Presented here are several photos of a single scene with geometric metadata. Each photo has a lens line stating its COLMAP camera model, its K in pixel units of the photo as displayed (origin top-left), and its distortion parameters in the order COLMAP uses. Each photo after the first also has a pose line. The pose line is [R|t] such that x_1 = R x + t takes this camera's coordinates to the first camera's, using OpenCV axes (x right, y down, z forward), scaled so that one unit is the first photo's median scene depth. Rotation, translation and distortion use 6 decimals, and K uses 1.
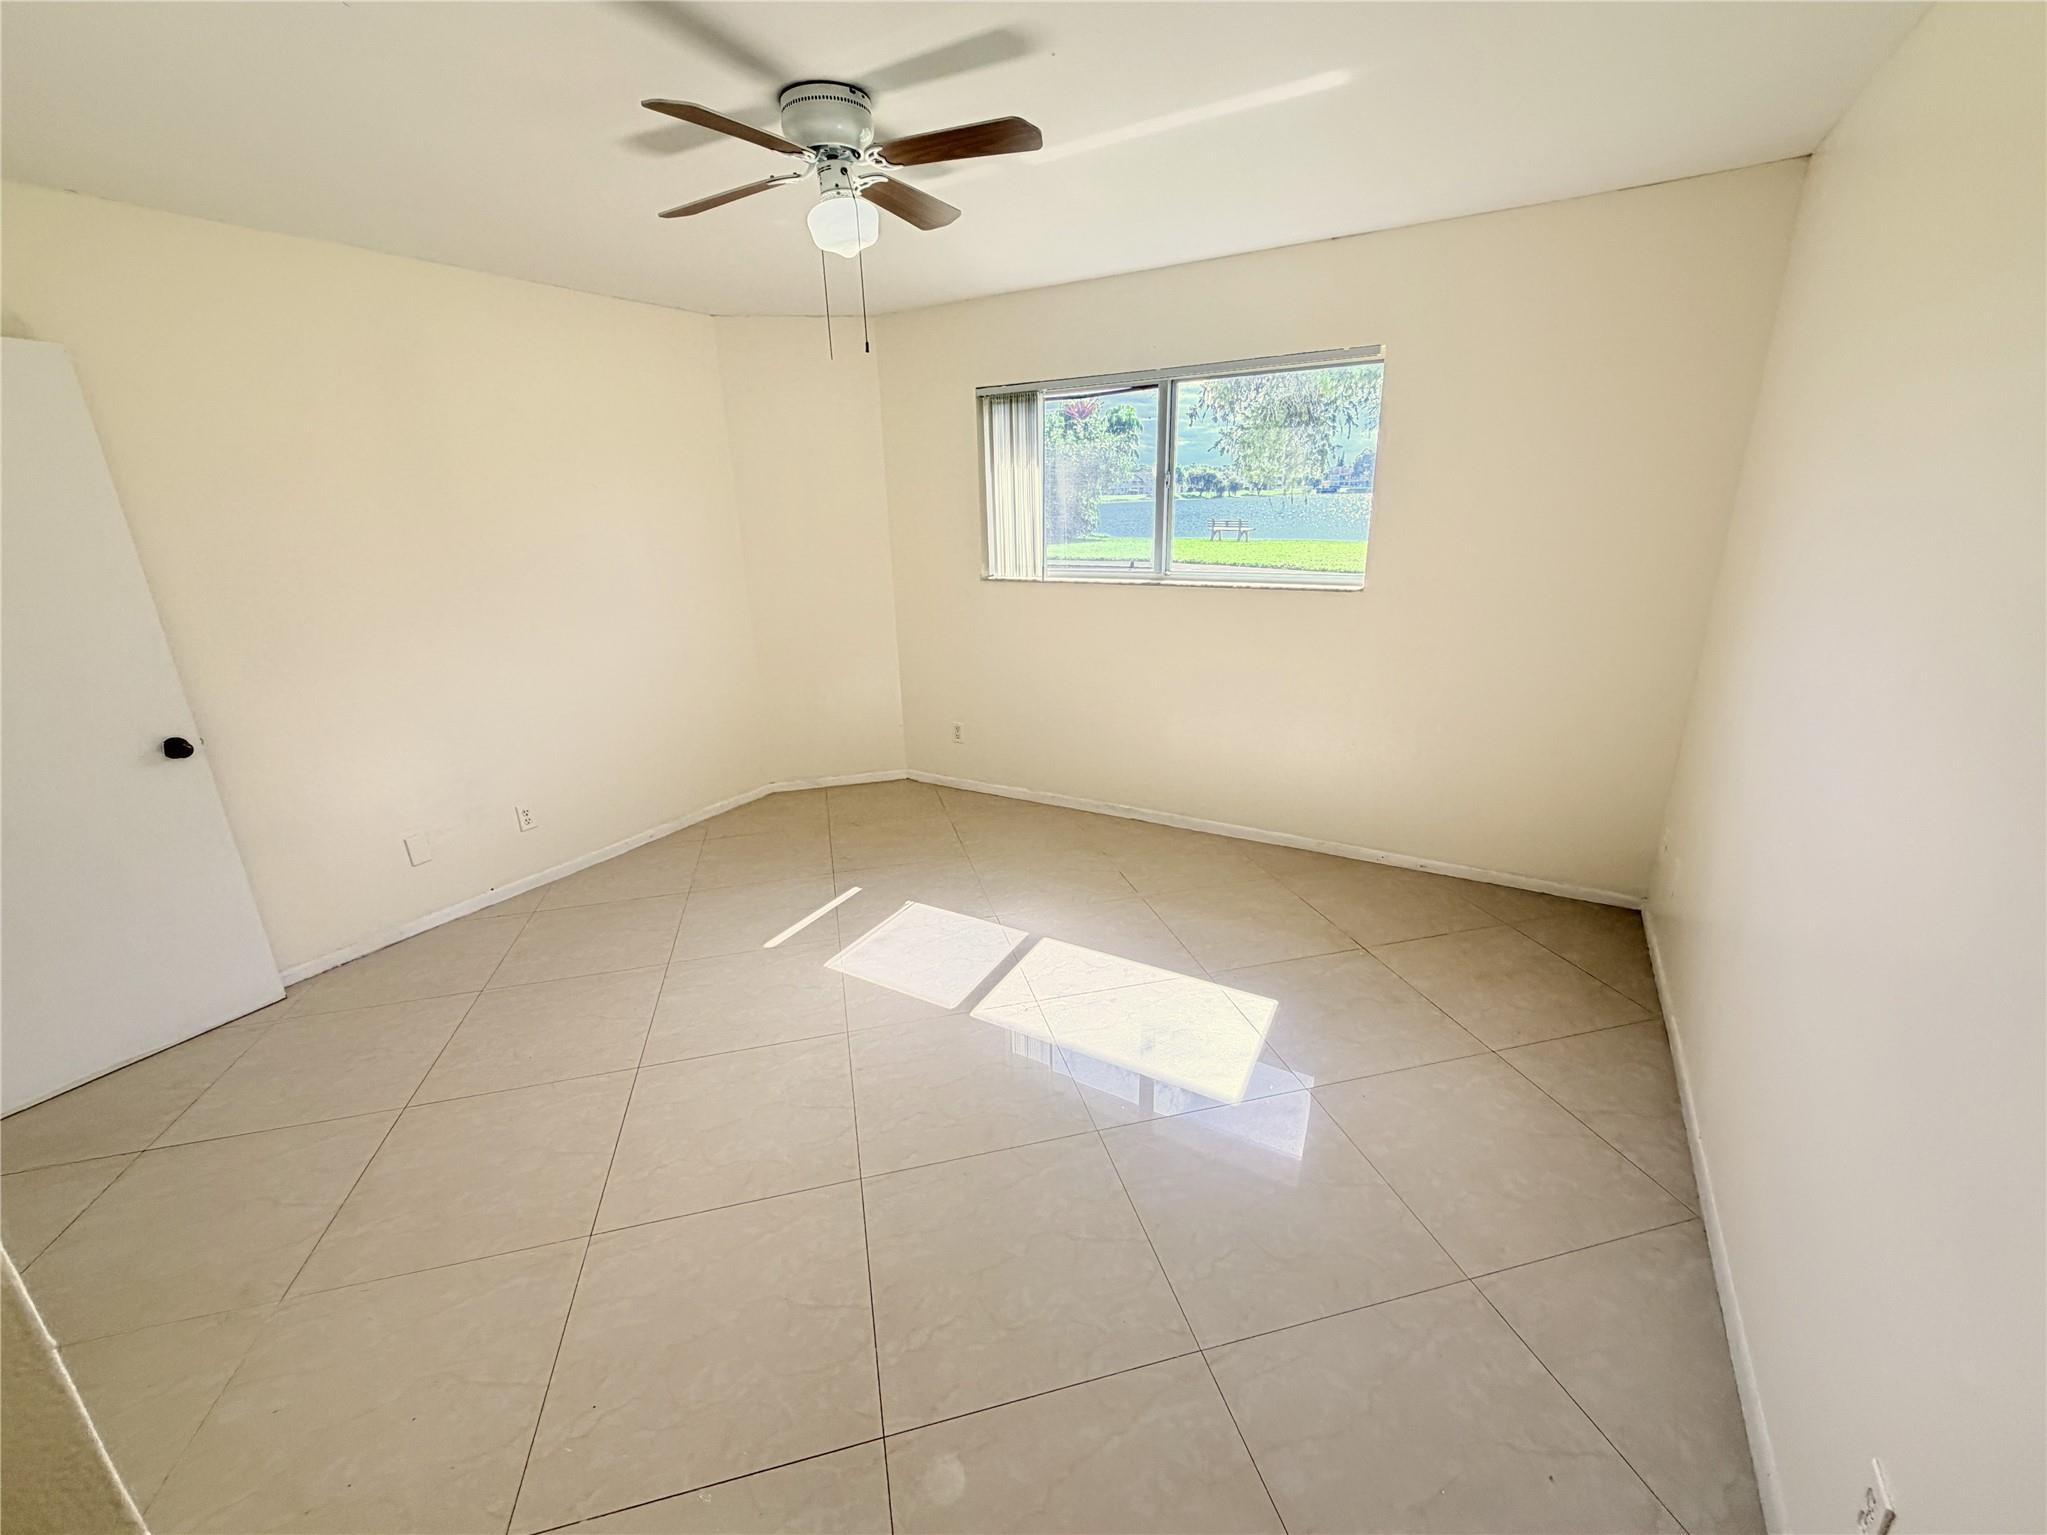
lens RADIAL K [[833.3, 0, 1025.2], [0, 833.3, 766.2], [0, 0, 1]] dist [0.002170, -0.000186]
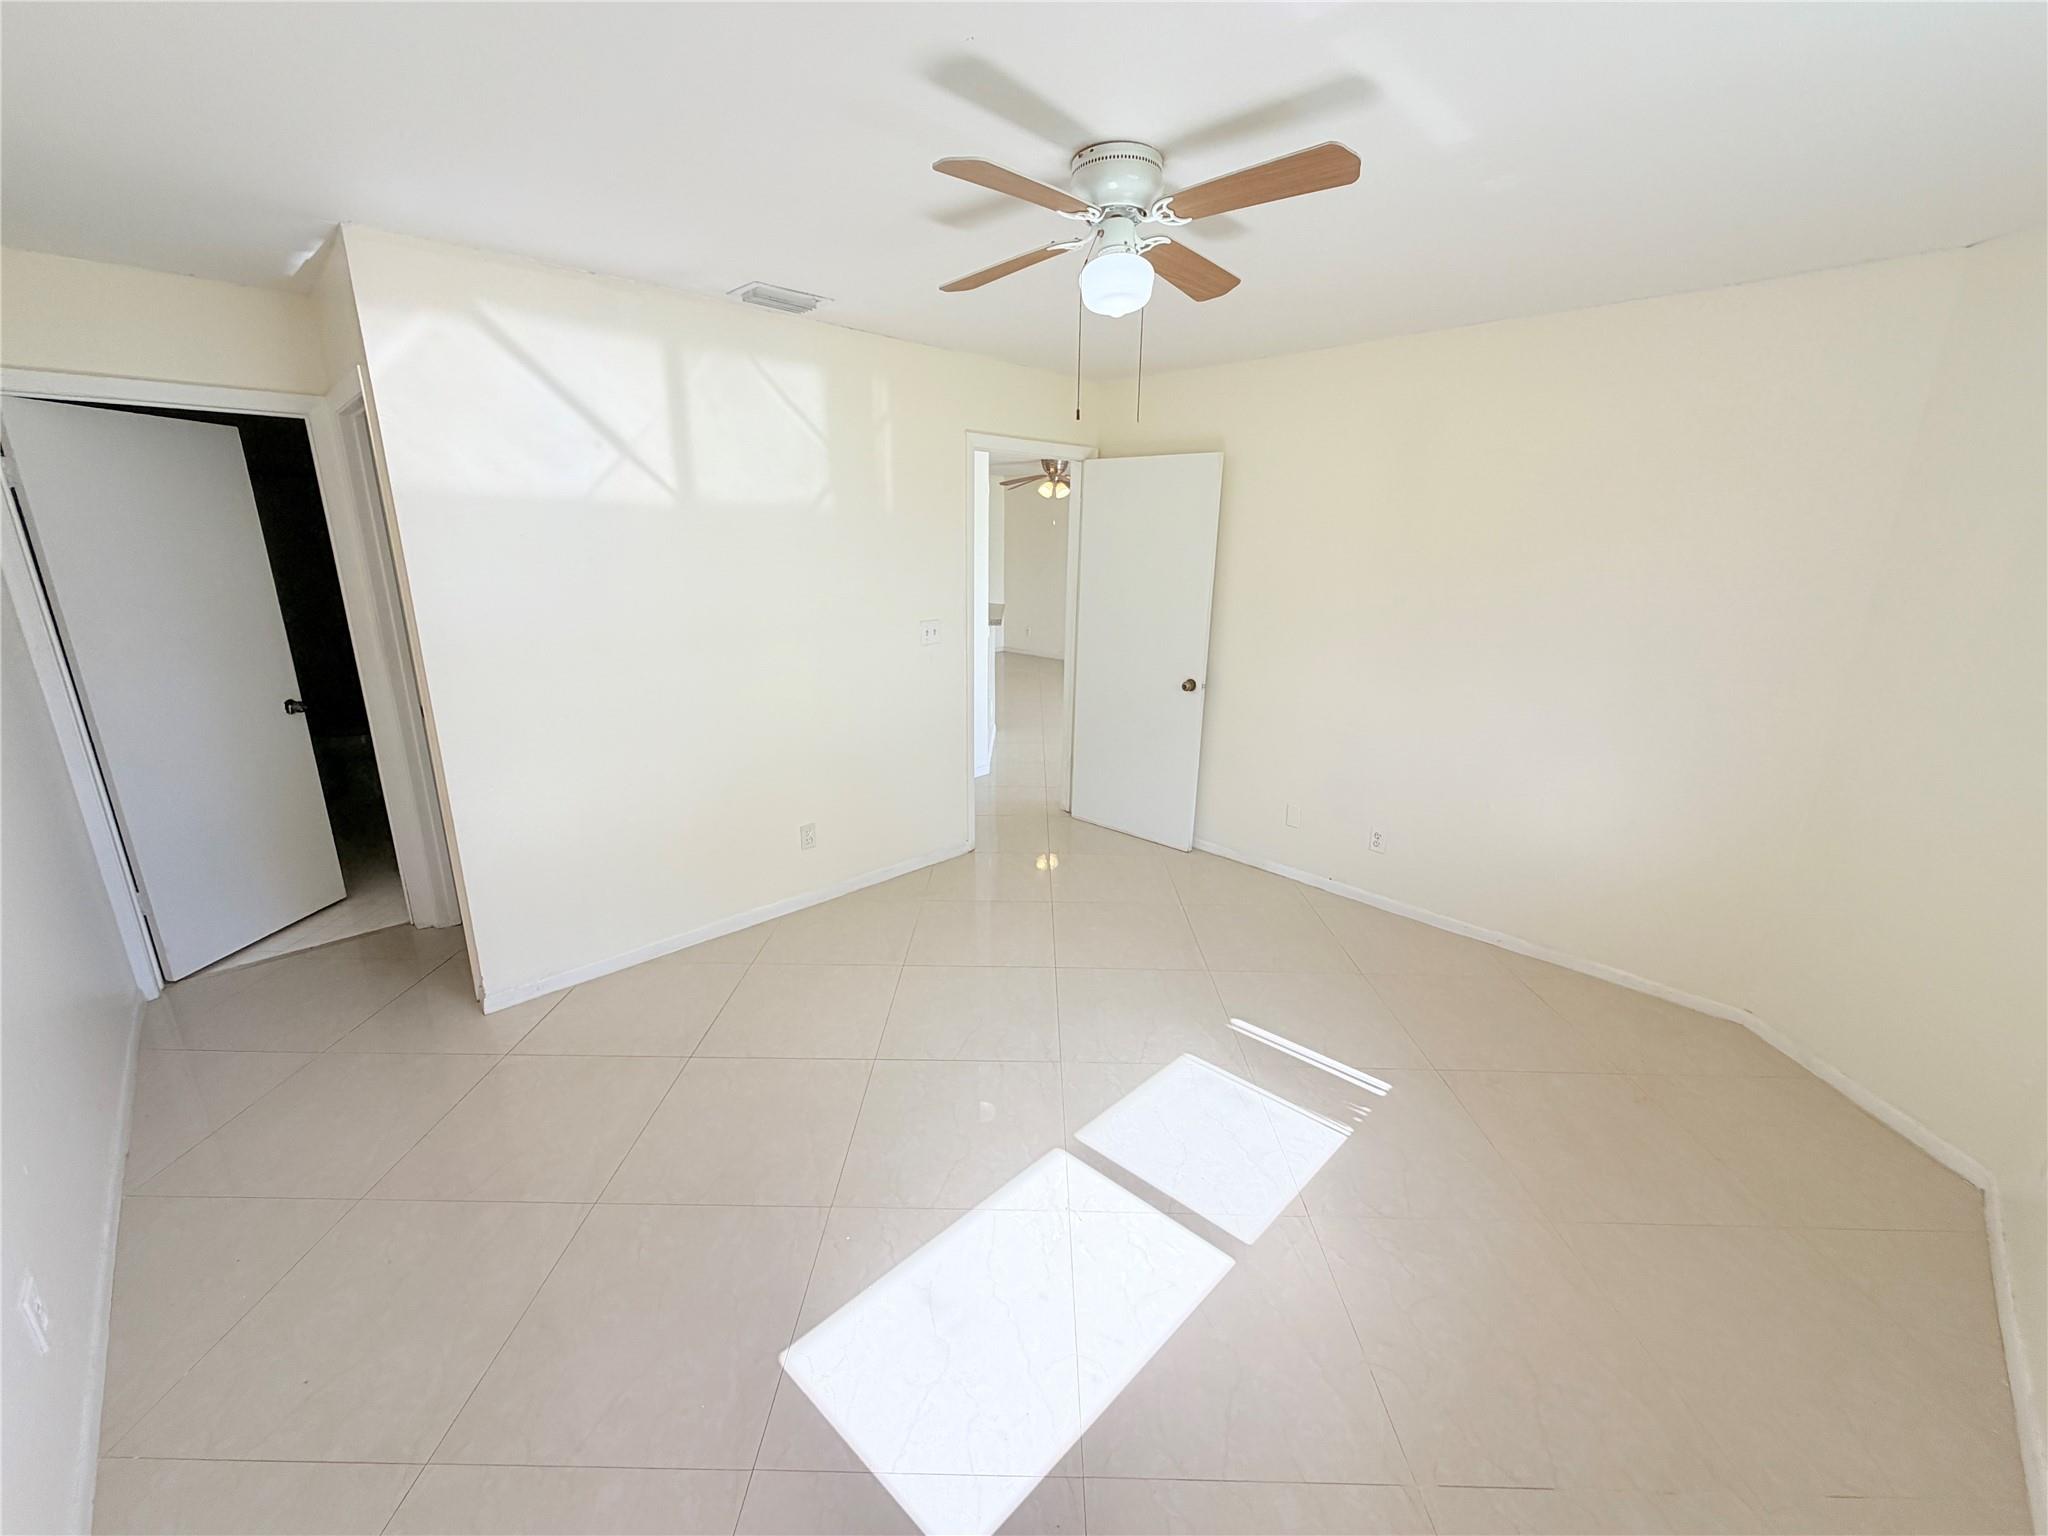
lens RADIAL K [[833.7, 0, 1029.7], [0, 833.7, 763.9], [0, 0, 1]] dist [0.002170, -0.000186]
pose [[-0.243054, 0.286315, -0.926795, 0.507345], [-0.304981, 0.884436, 0.353212, -0.287411], [0.920821, 0.368505, -0.127645, 0.746438]]
